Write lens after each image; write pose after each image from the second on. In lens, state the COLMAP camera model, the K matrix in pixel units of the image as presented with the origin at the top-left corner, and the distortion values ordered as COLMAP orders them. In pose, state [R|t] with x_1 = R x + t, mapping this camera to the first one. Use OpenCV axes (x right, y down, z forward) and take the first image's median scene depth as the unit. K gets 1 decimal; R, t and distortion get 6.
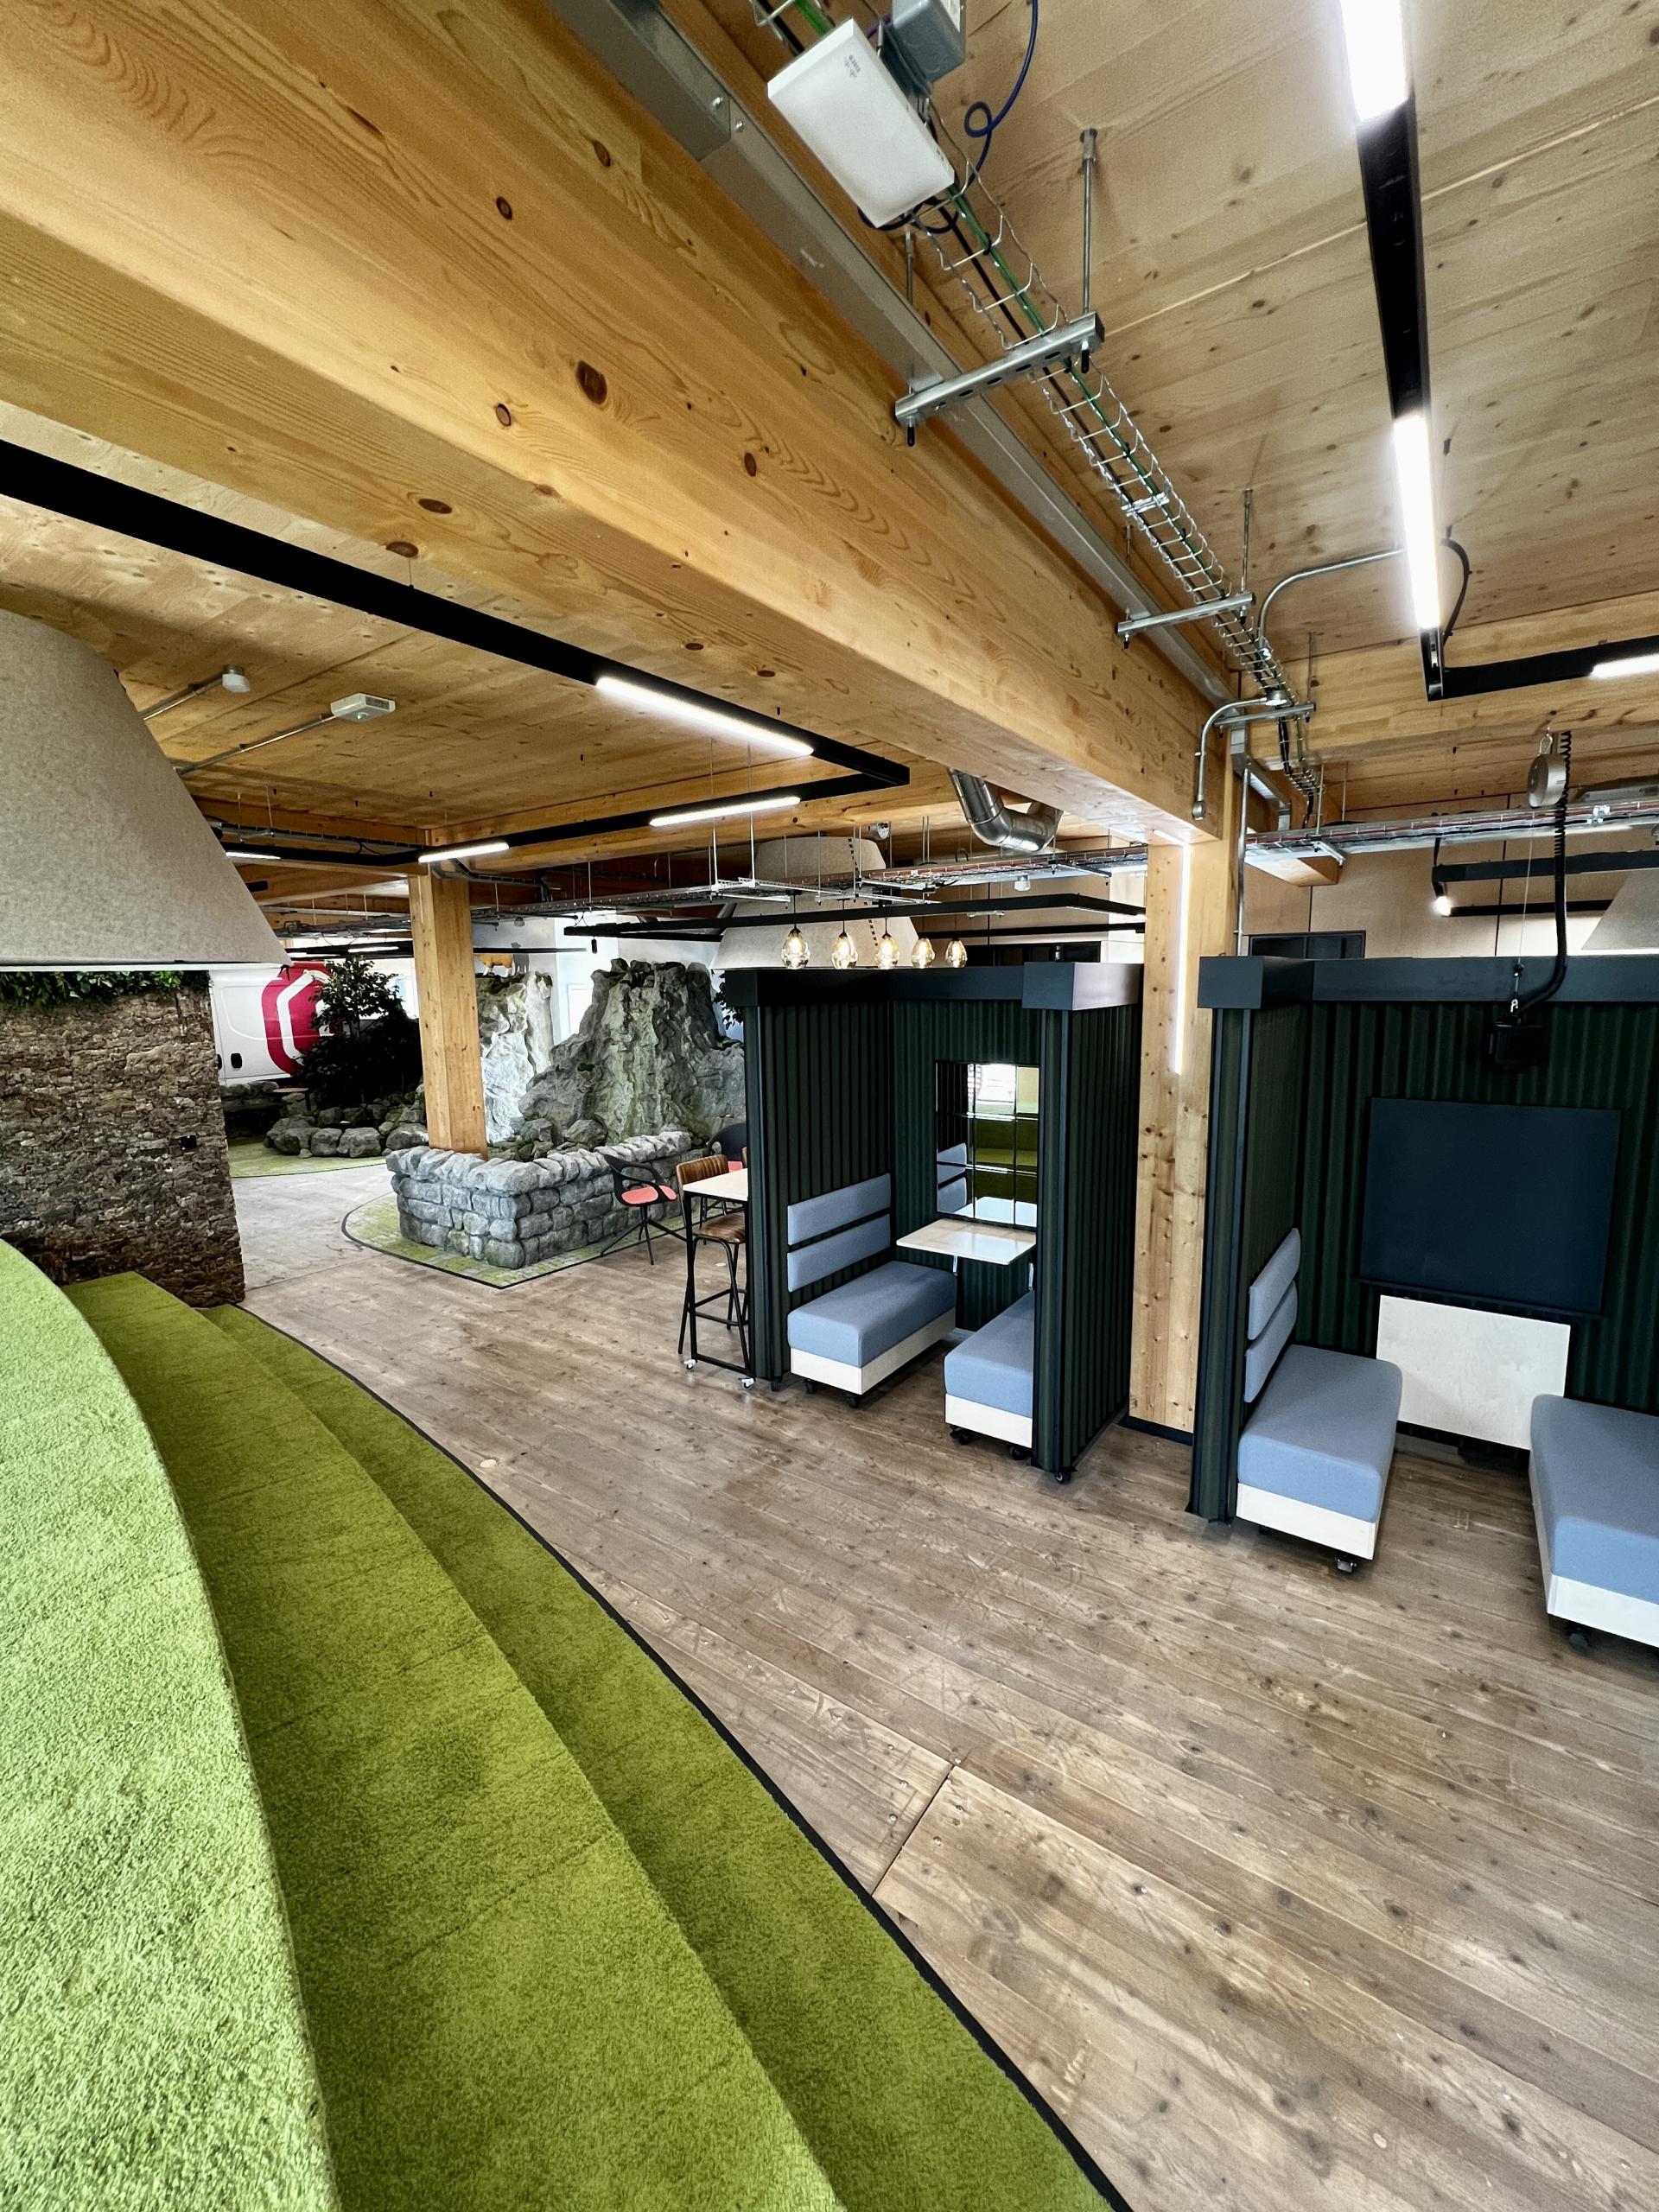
lens RADIAL K [[889.9, 0, 829.5], [0, 889.9, 1106.0], [0, 0, 1]] dist [0.000669, 0.000042]
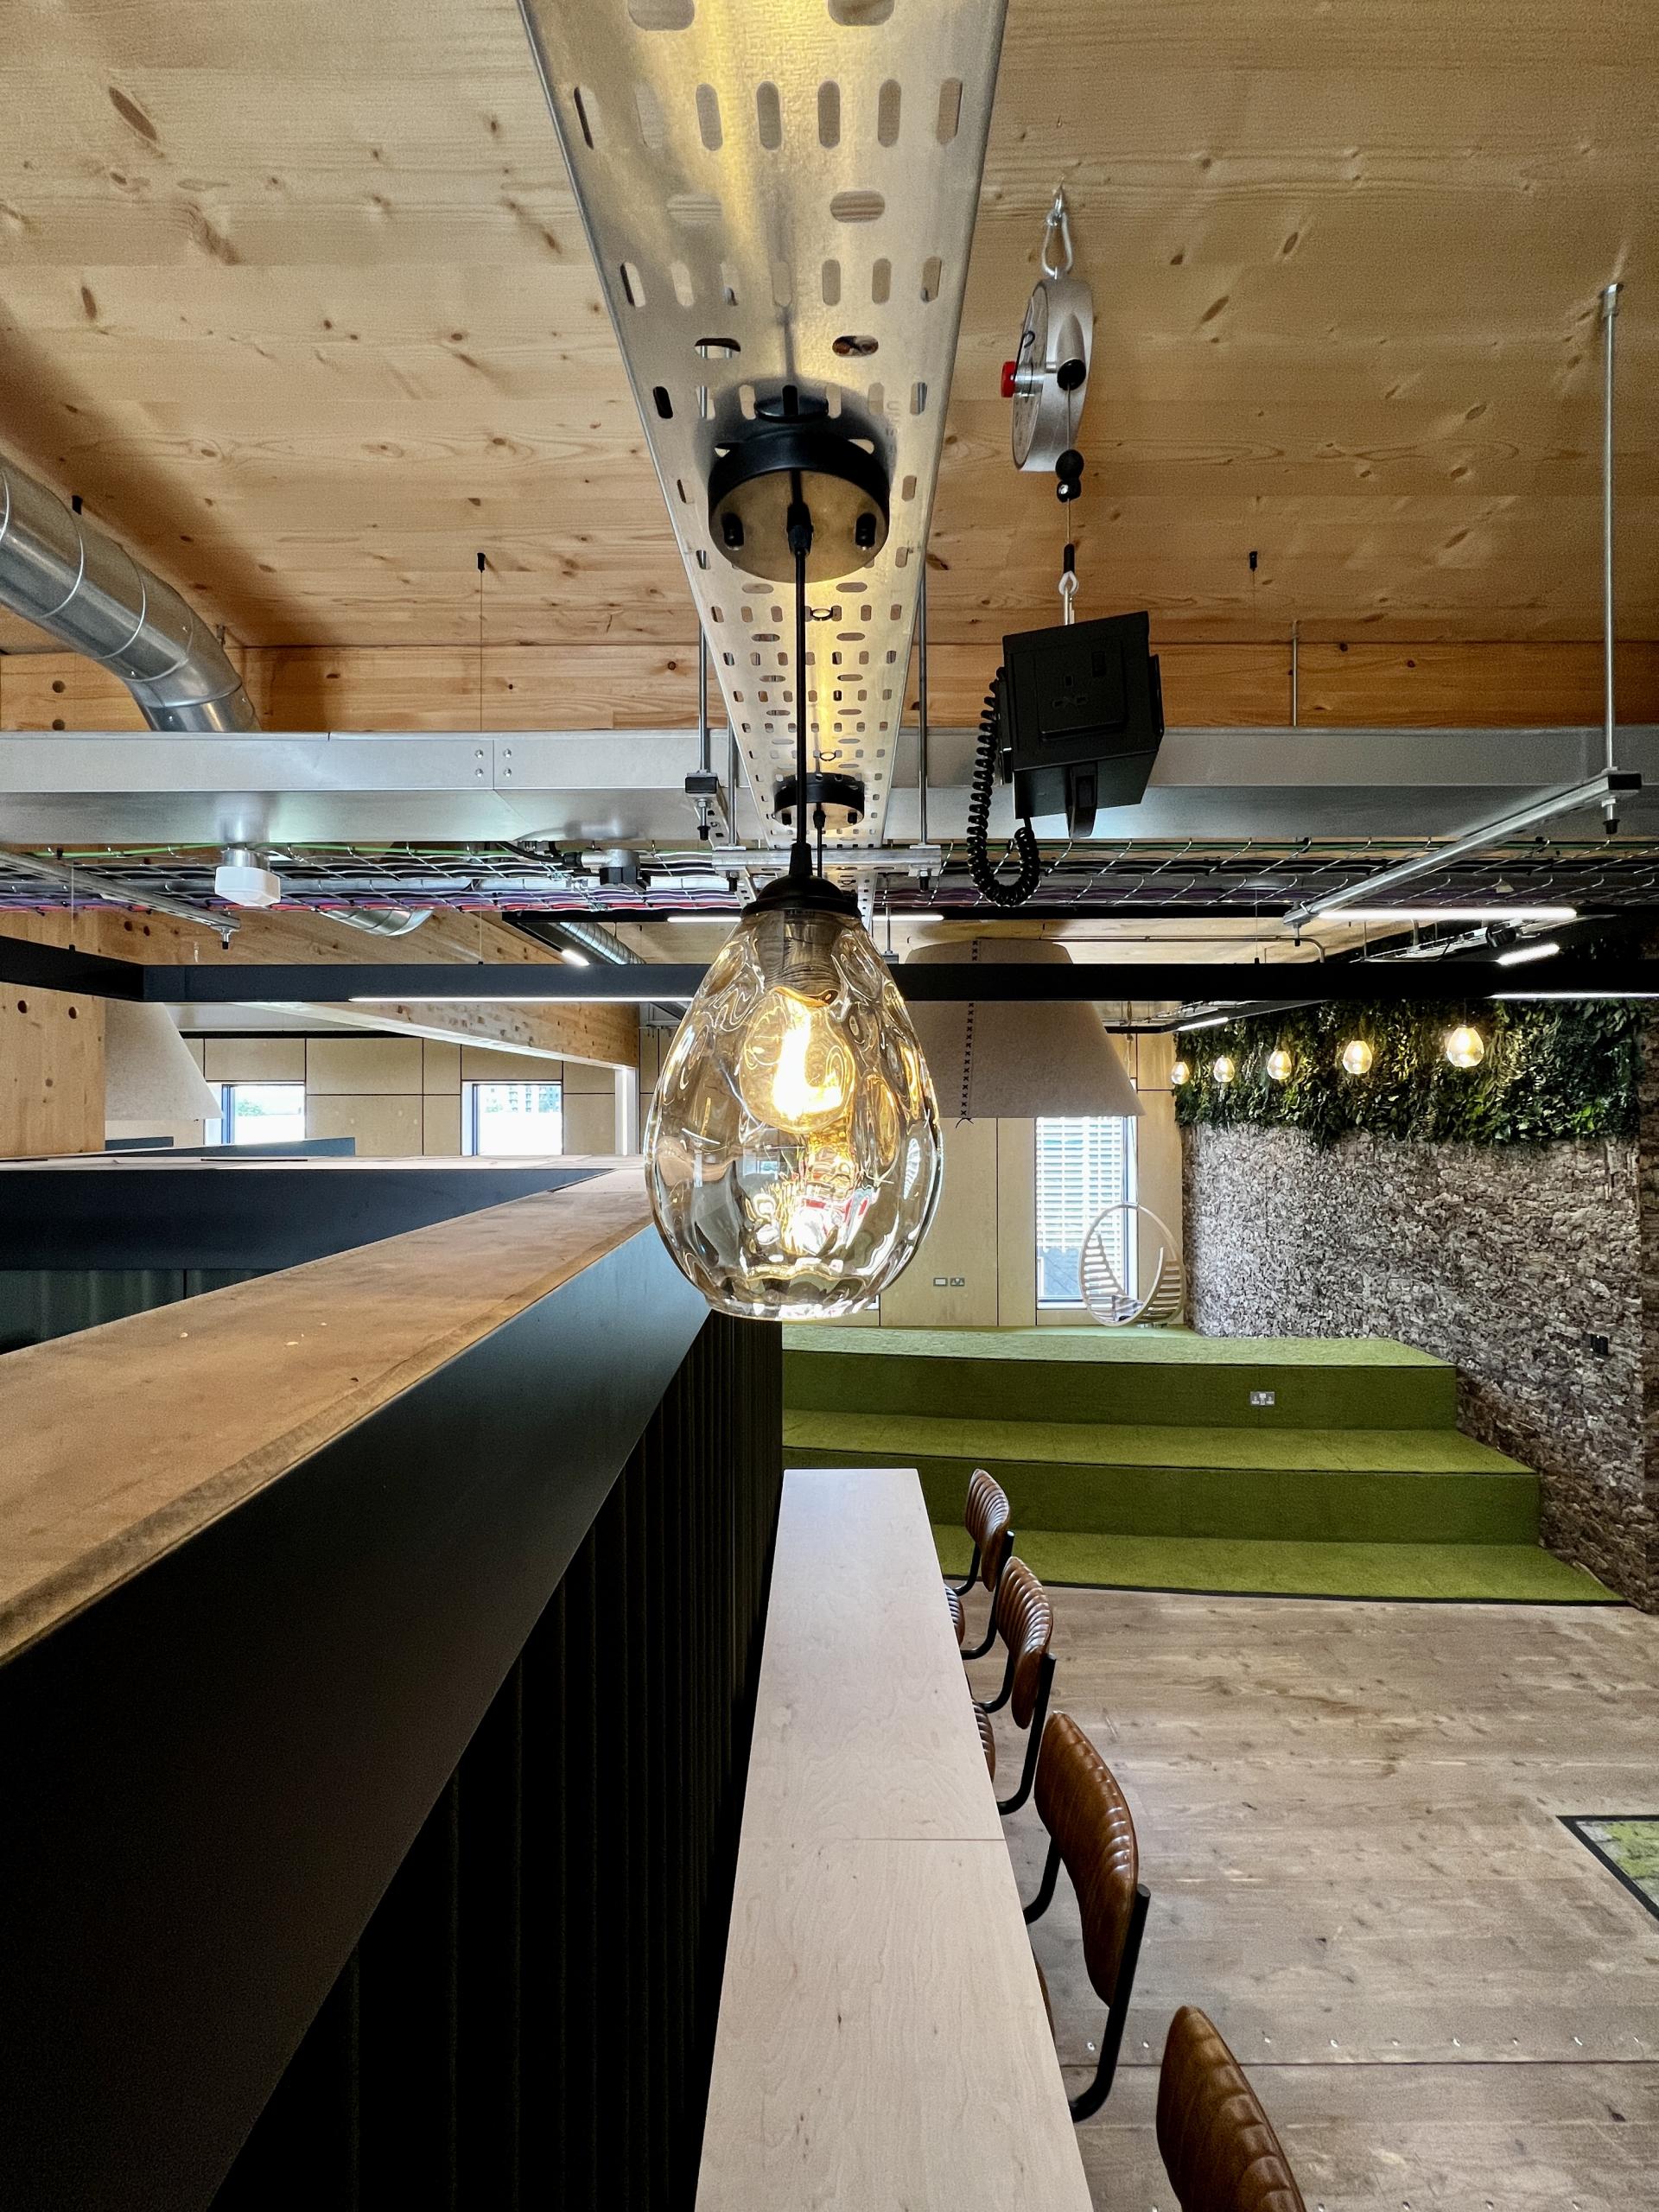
lens RADIAL K [[889.9, 0, 829.5], [0, 889.9, 1106.0], [0, 0, 1]] dist [0.000669, 0.000042]
pose [[-0.816858, 0.023806, -0.576347, 0.211473], [-0.060634, 0.990070, 0.126830, -0.211200], [0.573643, 0.138548, -0.807303, 1.230855]]
